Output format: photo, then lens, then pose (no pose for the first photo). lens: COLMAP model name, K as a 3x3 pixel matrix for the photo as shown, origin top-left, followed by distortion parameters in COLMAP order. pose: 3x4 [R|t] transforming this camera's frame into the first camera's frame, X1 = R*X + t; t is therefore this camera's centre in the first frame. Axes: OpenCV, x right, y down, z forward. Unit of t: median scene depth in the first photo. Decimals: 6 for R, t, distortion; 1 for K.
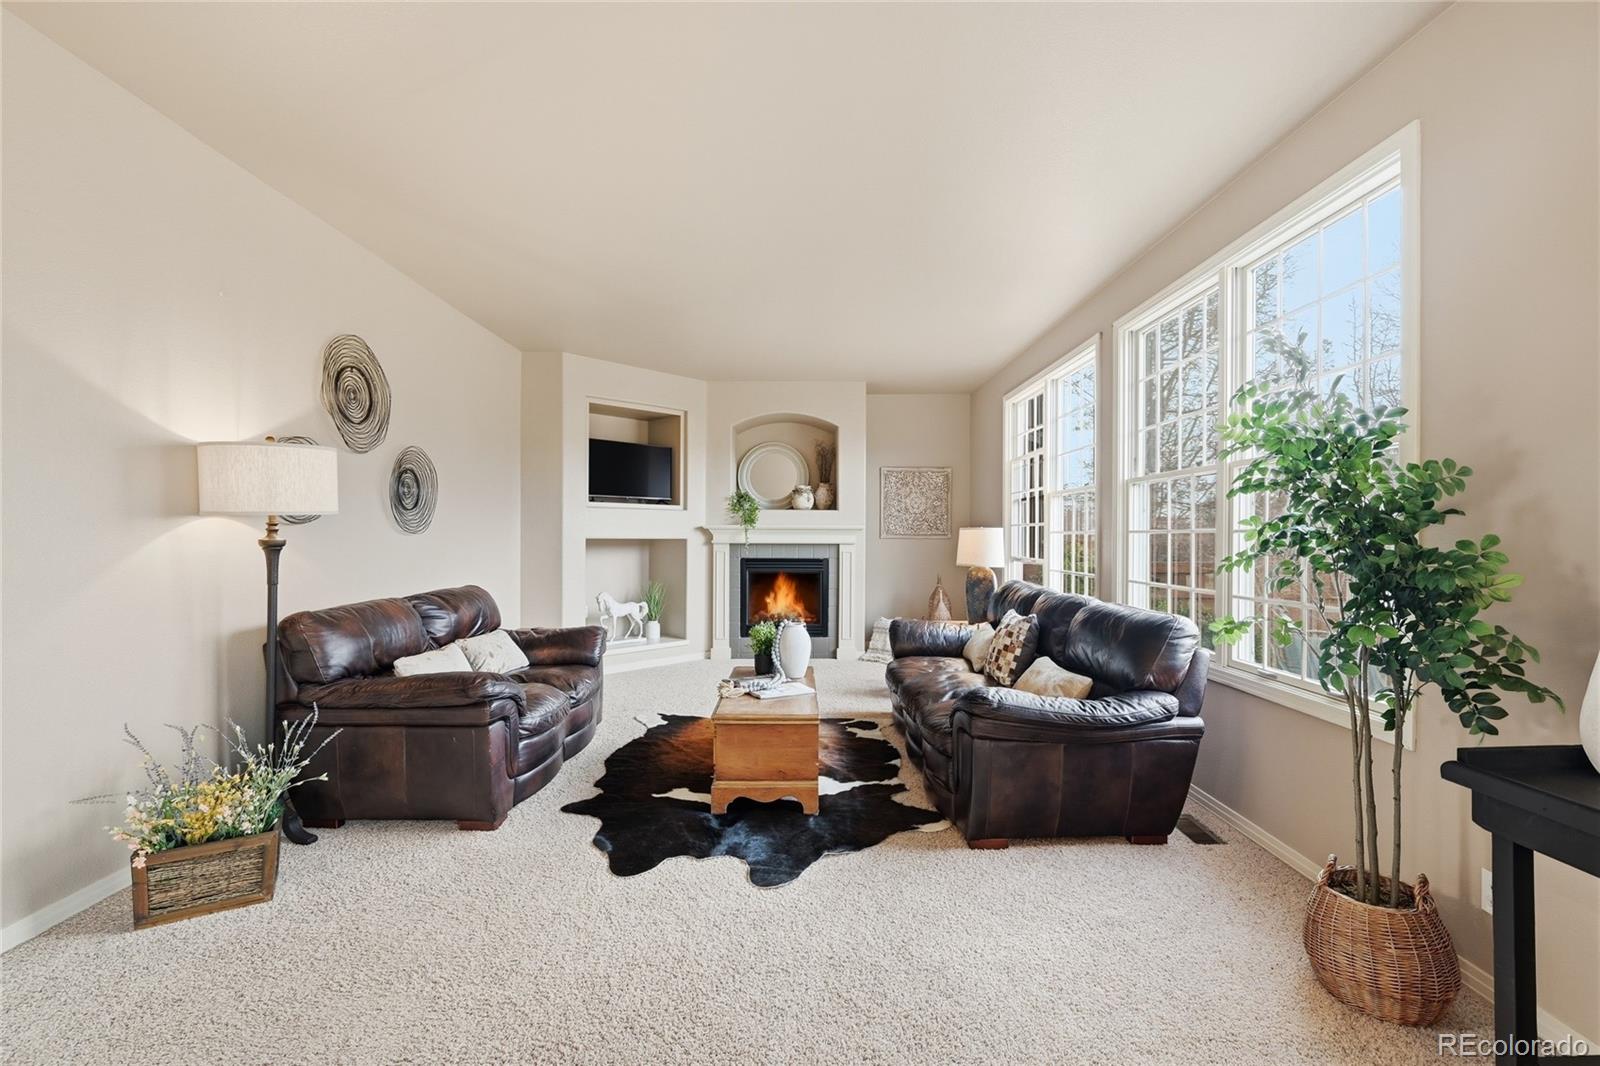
lens RADIAL K [[652.6, 0, 800.0], [0, 652.6, 533.0], [0, 0, 1]] dist [0.000081, -0.000102]
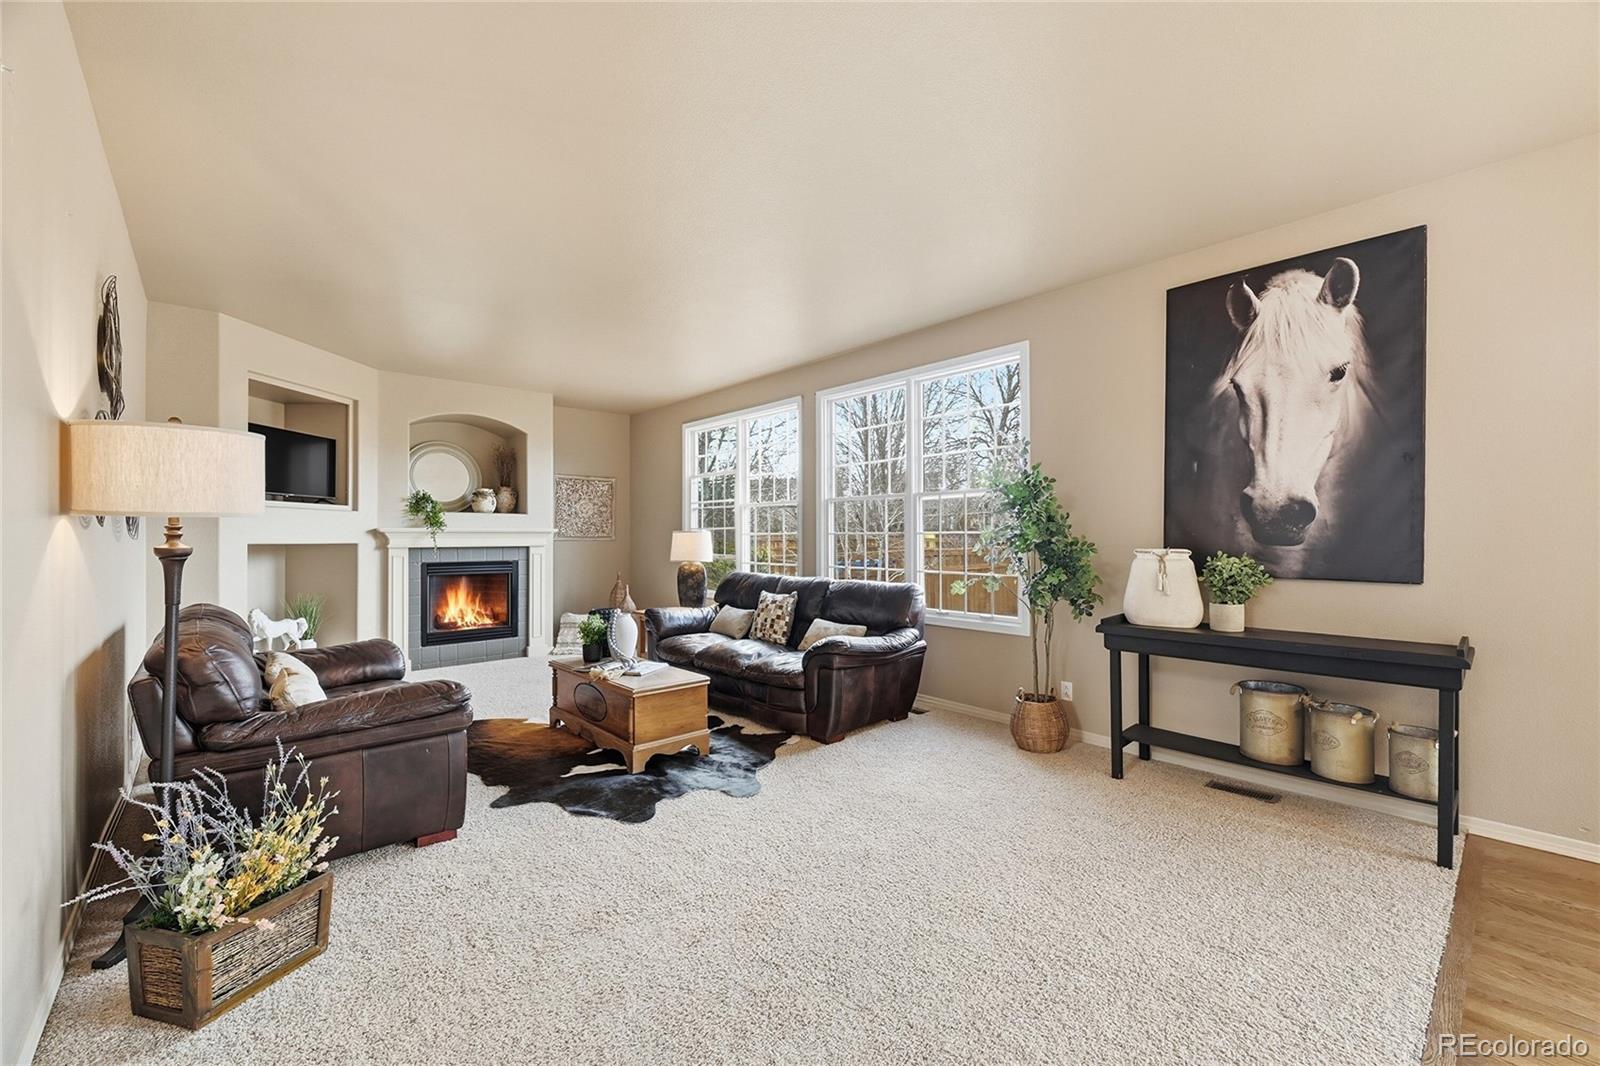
lens RADIAL K [[630.8, 0, 755.2], [0, 630.8, 534.1], [0, 0, 1]] dist [-0.000695, -0.000073]
pose [[0.782734, -0.004206, 0.622343, -0.528975], [0.005172, 0.999987, 0.000253, -0.001982], [-0.622335, 0.003020, 0.782745, -0.024925]]
